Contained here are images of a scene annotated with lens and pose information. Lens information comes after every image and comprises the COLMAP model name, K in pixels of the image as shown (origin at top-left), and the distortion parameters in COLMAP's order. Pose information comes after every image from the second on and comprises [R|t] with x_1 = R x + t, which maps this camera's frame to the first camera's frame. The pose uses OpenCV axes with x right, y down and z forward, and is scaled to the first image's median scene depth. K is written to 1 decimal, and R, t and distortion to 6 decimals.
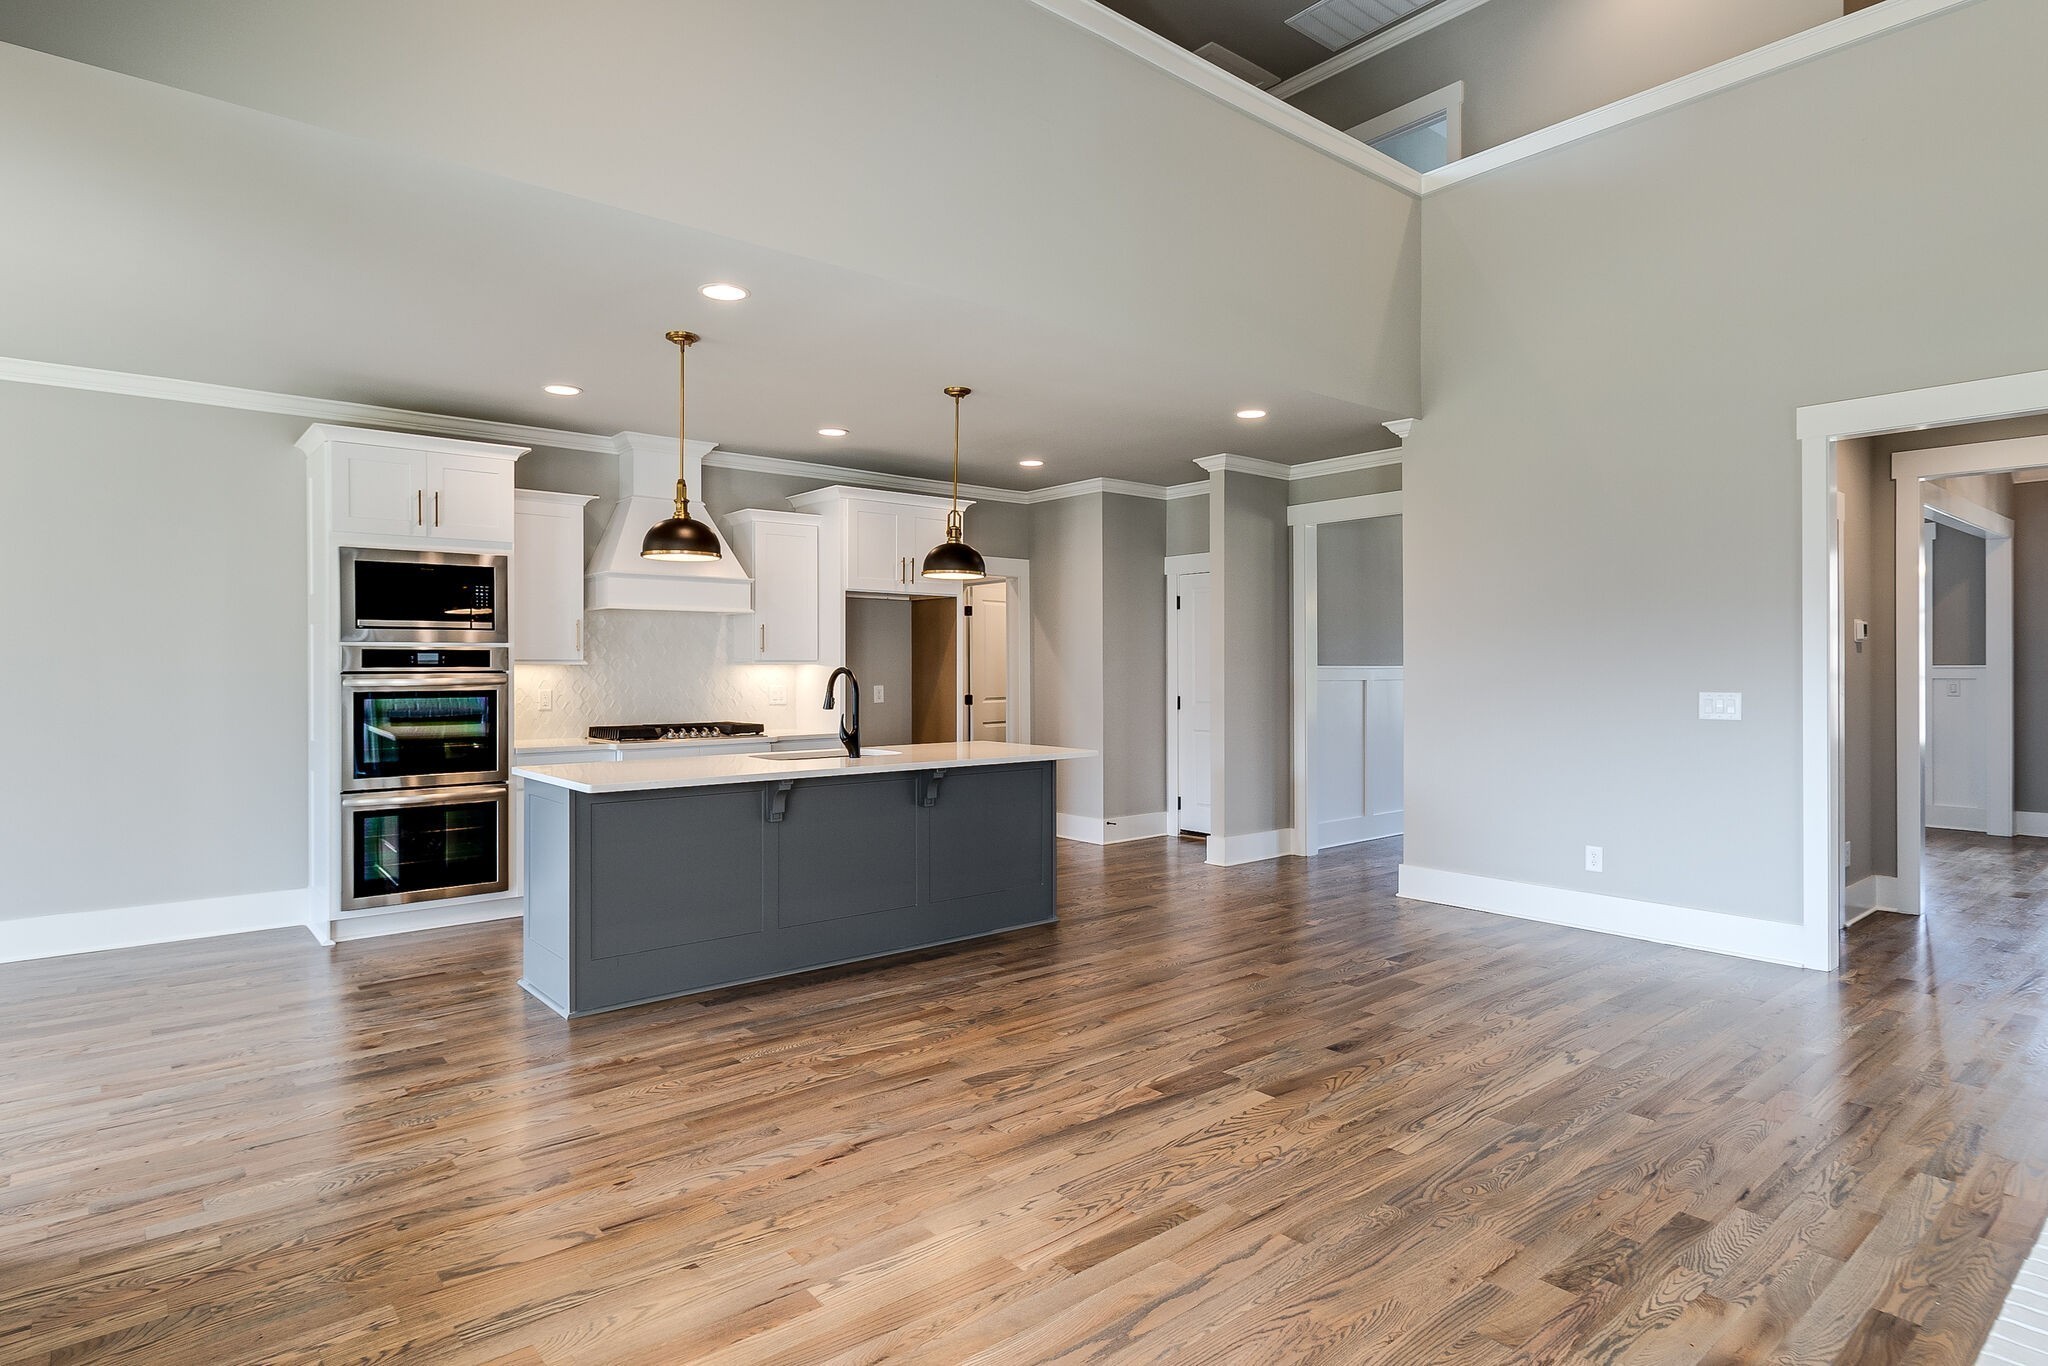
lens RADIAL K [[1096.9, 0, 1036.8], [0, 1096.9, 672.2], [0, 0, 1]] dist [-0.001206, -0.001503]
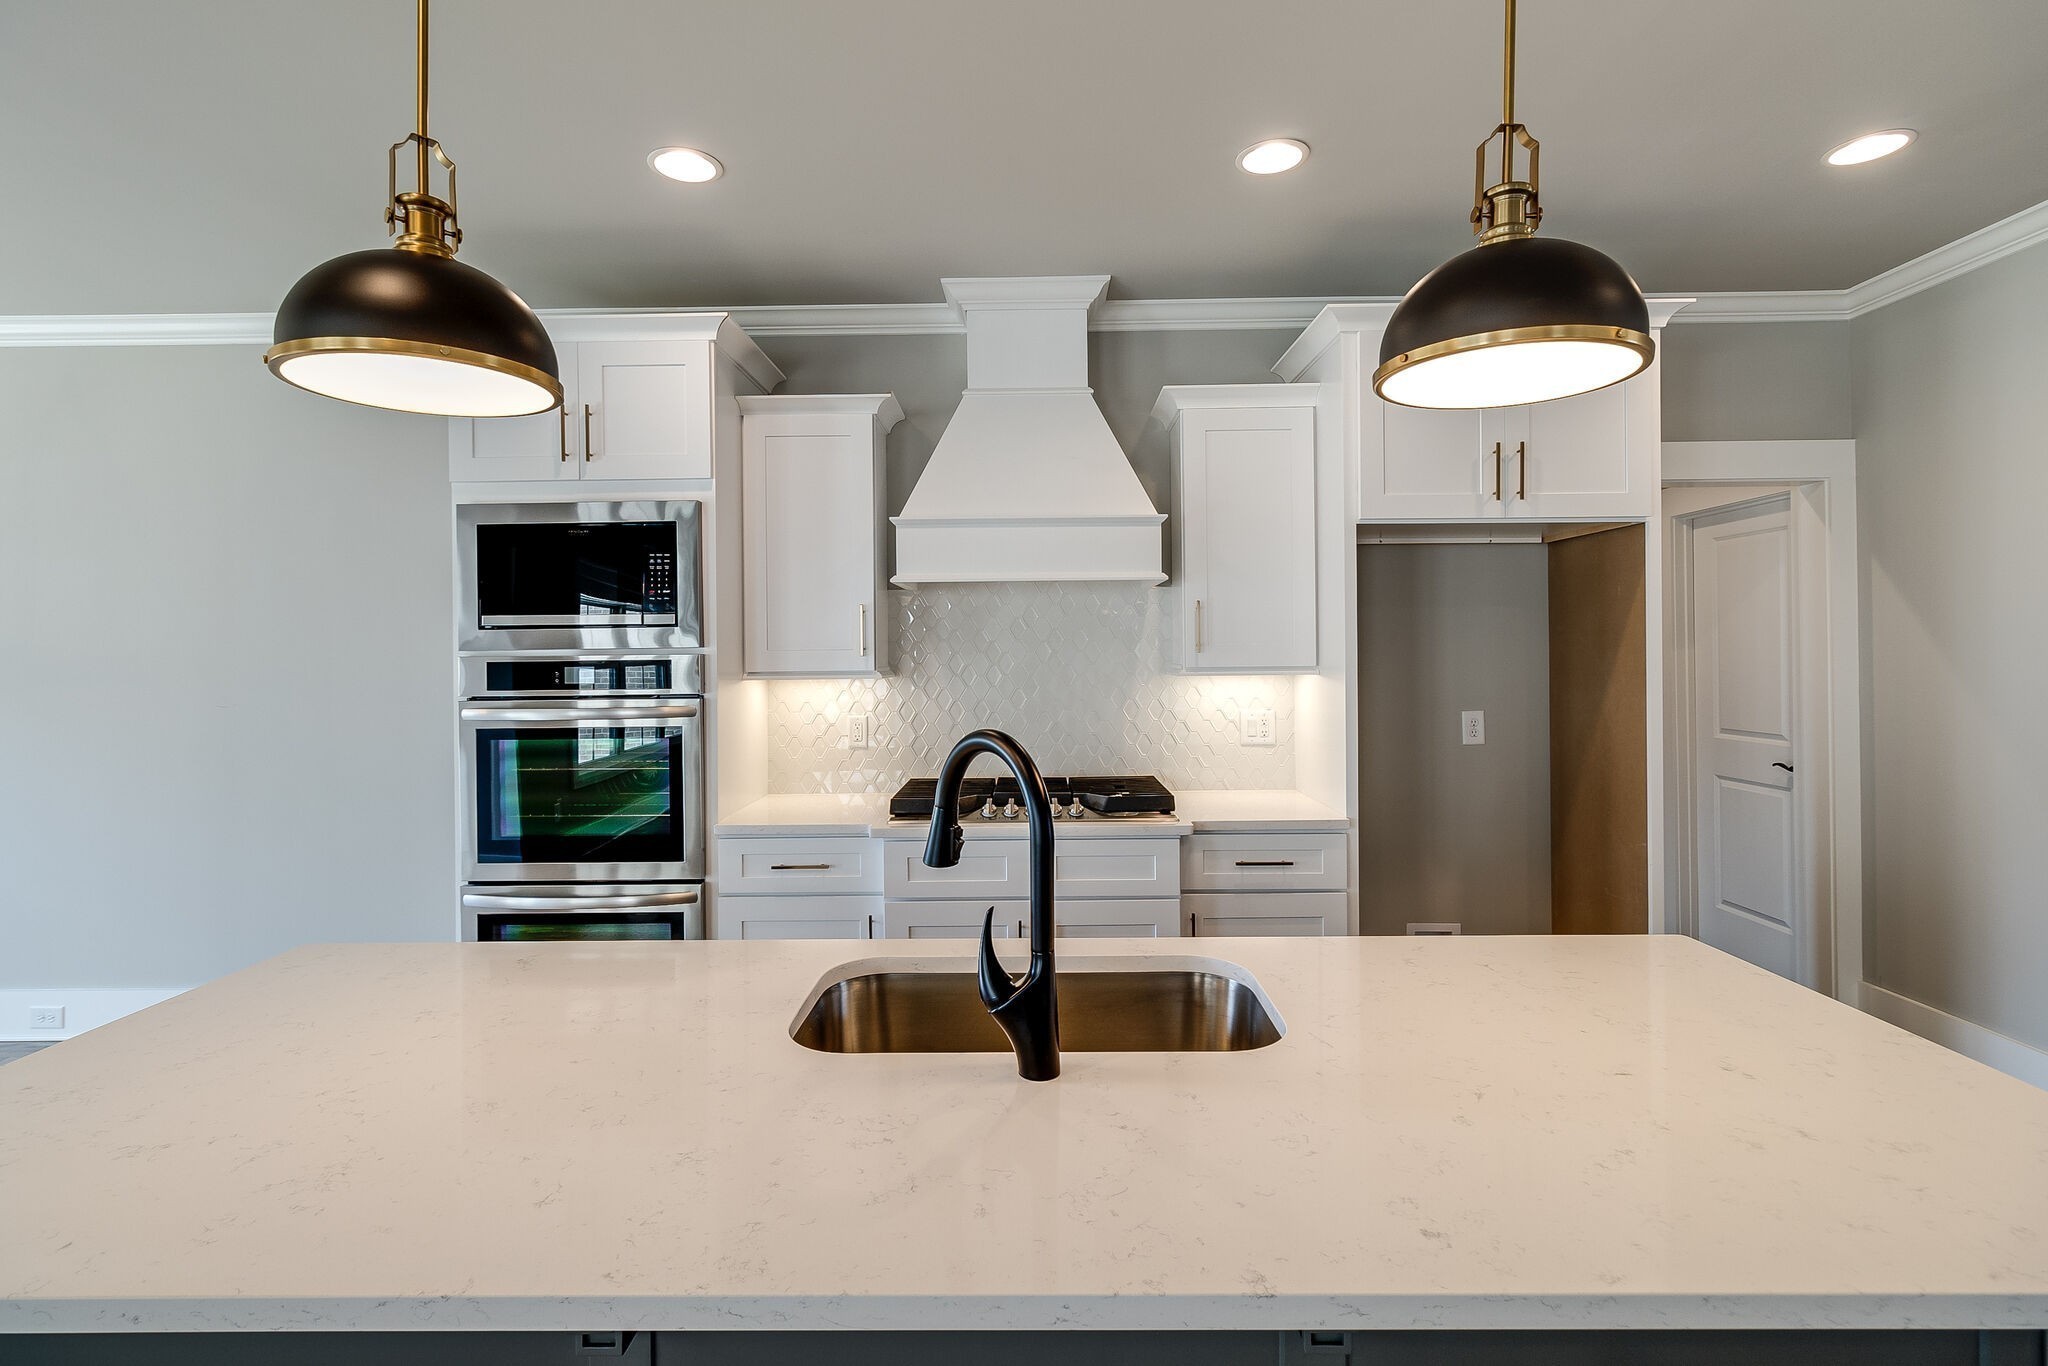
lens RADIAL K [[952.7, 0, 1023.2], [0, 952.7, 653.4], [0, 0, 1]] dist [0.001547, -0.000819]
pose [[0.754812, -0.007532, -0.655898, -0.014803], [0.007097, 0.999969, -0.003316, -0.022098], [0.655903, -0.002152, 0.754842, 0.784833]]
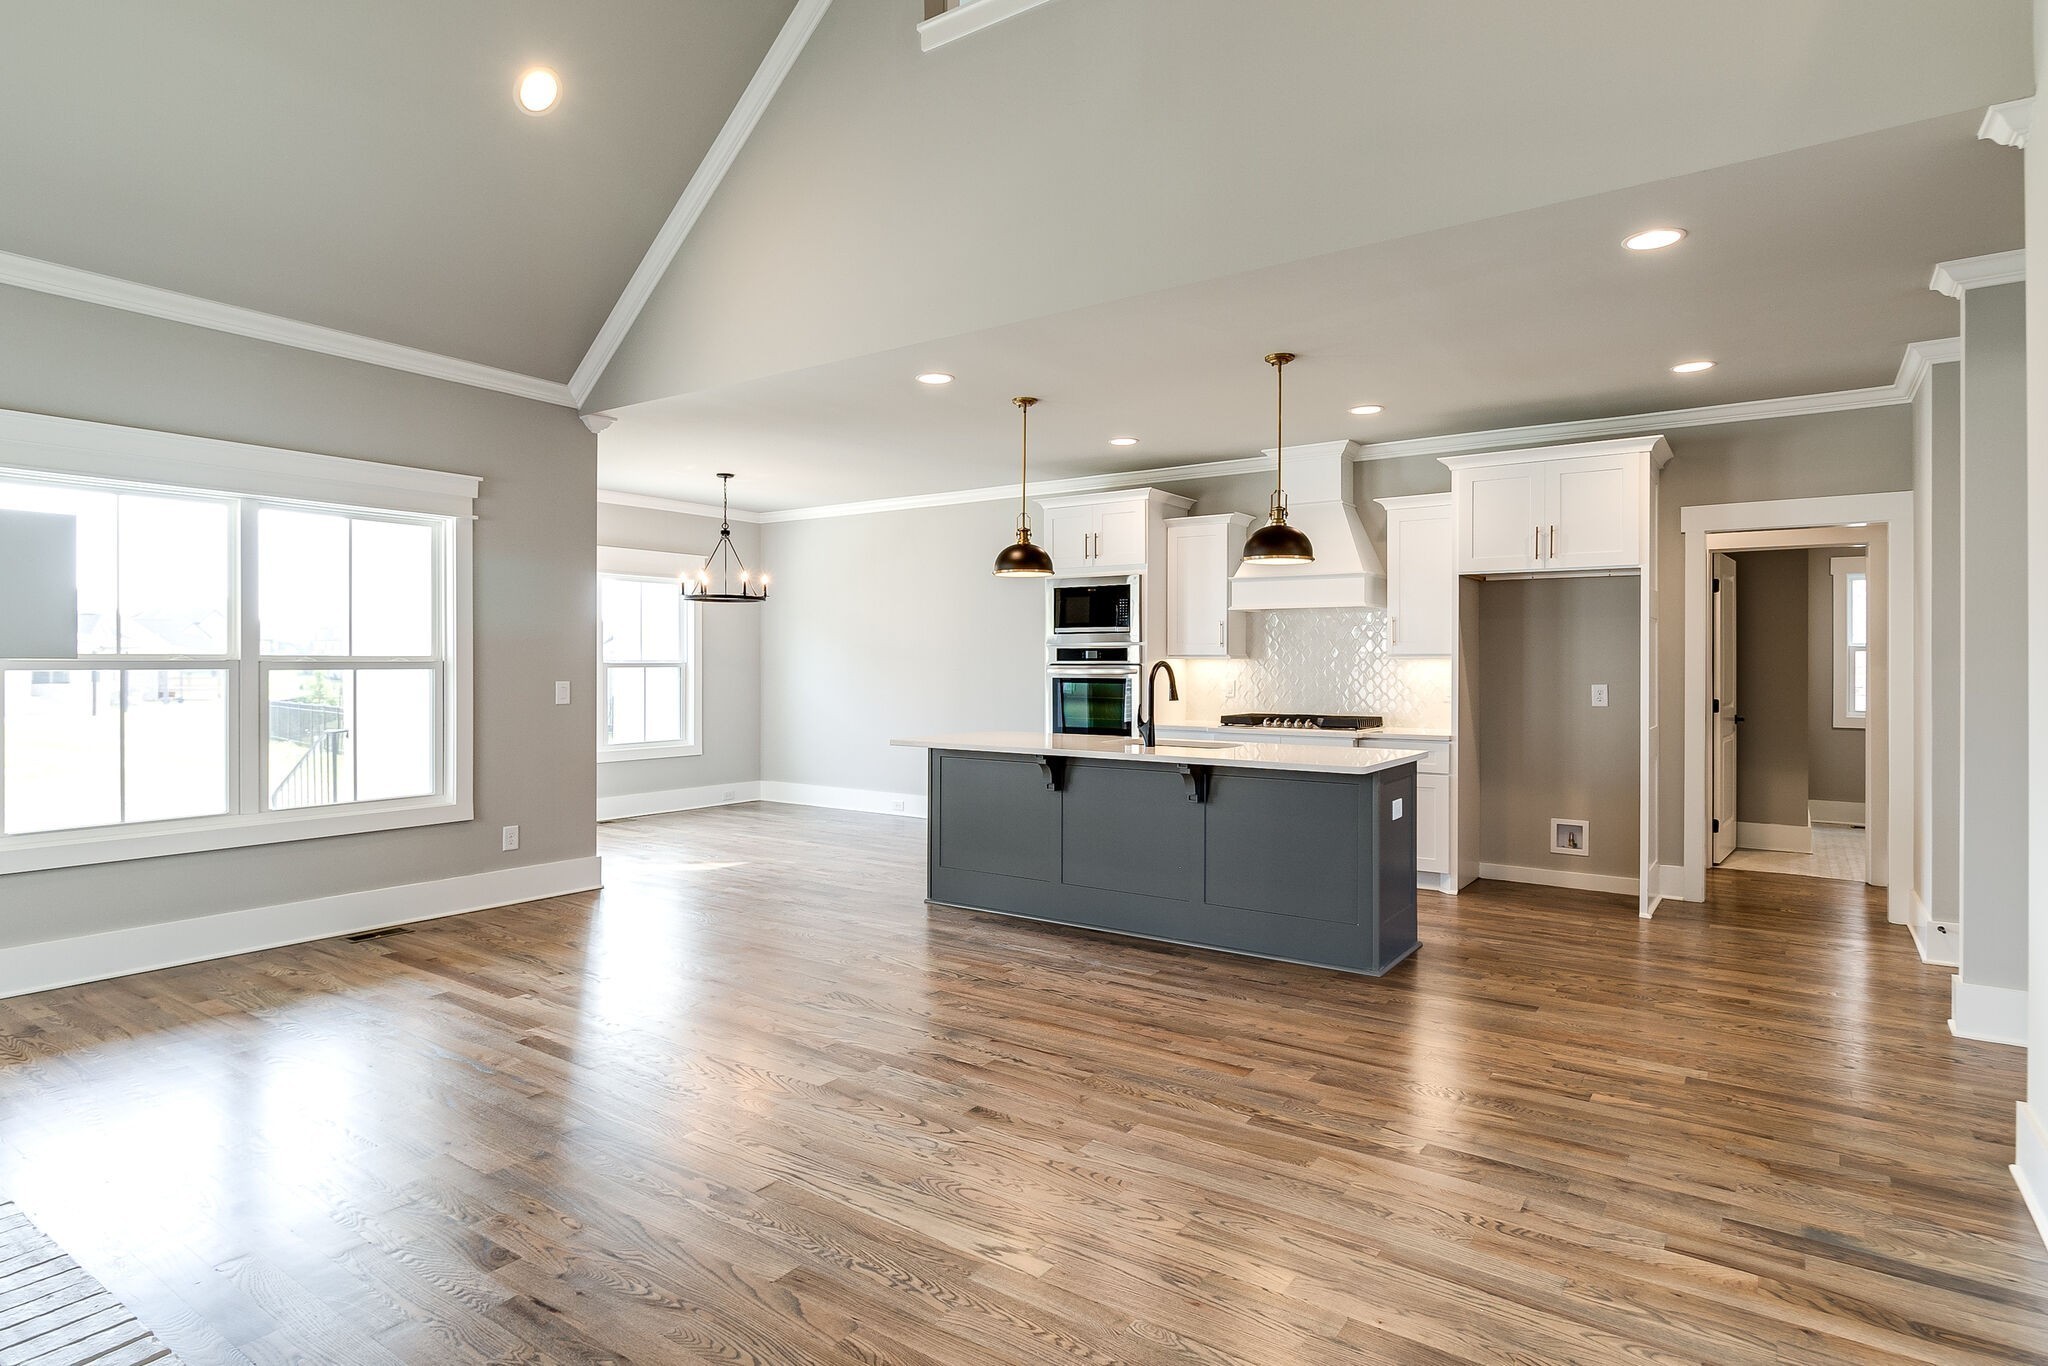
lens RADIAL K [[1096.9, 0, 1023.2], [0, 1096.9, 676.5], [0, 0, 1]] dist [-0.001206, -0.001503]
pose [[0.251019, 0.013186, -0.967892, 0.786178], [-0.005696, 0.999910, 0.012145, -0.001425], [0.967965, 0.002464, 0.251071, 0.589510]]
